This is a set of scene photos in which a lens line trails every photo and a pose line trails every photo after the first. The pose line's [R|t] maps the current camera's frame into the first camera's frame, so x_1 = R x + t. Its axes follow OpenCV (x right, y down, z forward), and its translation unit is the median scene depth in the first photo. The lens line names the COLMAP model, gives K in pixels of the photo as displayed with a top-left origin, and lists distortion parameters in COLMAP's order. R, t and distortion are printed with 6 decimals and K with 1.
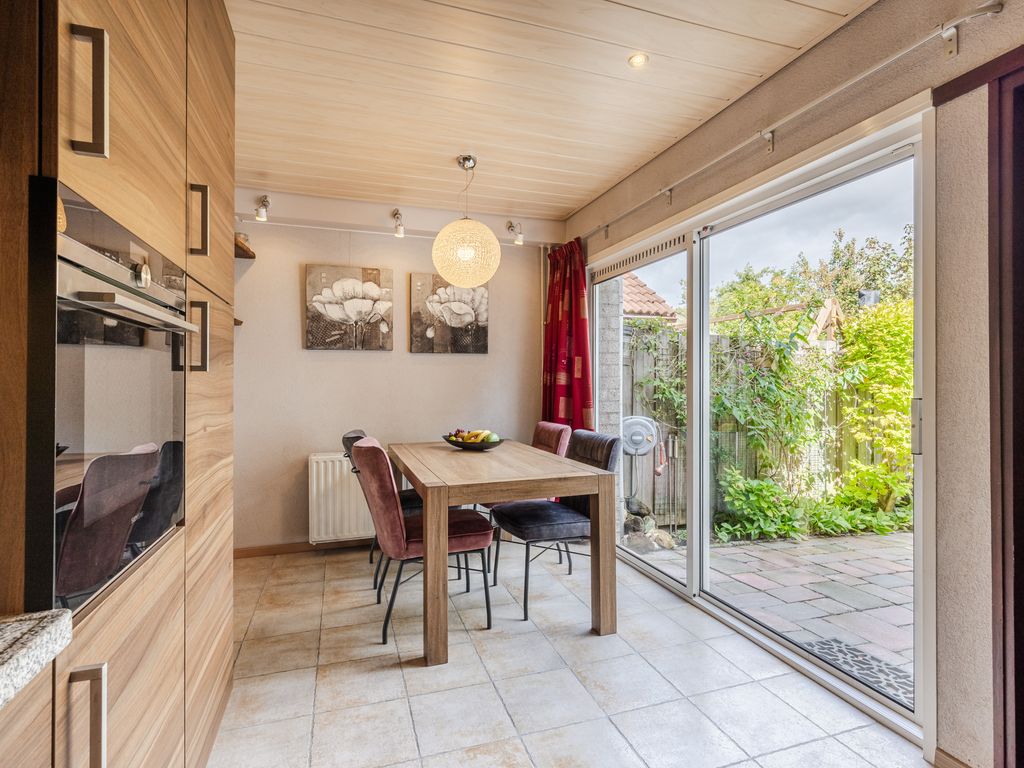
lens RADIAL K [[507.7, 0, 500.9], [0, 507.7, 395.9], [0, 0, 1]] dist [0.015120, 0.000424]
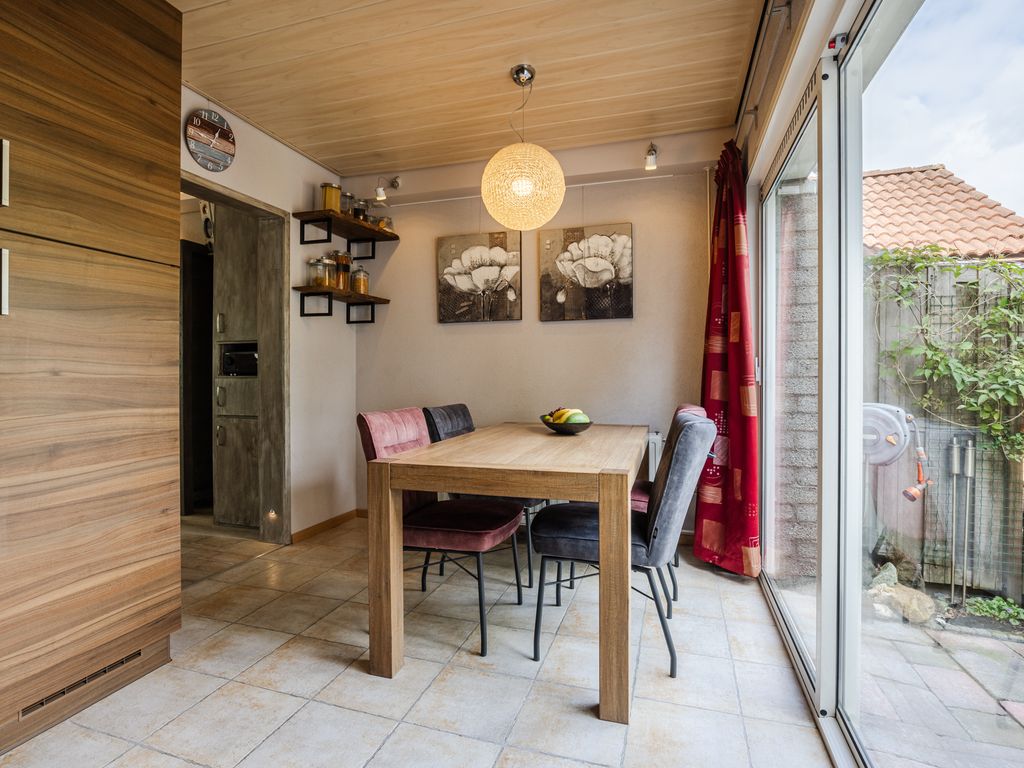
lens RADIAL K [[509.7, 0, 514.6], [0, 509.7, 387.4], [0, 0, 1]] dist [-0.002262, 0.001074]
pose [[0.819461, 0.015728, -0.572919, 0.305713], [-0.014921, 0.999870, 0.006107, 0.026295], [0.572940, 0.003544, 0.819589, 0.254885]]
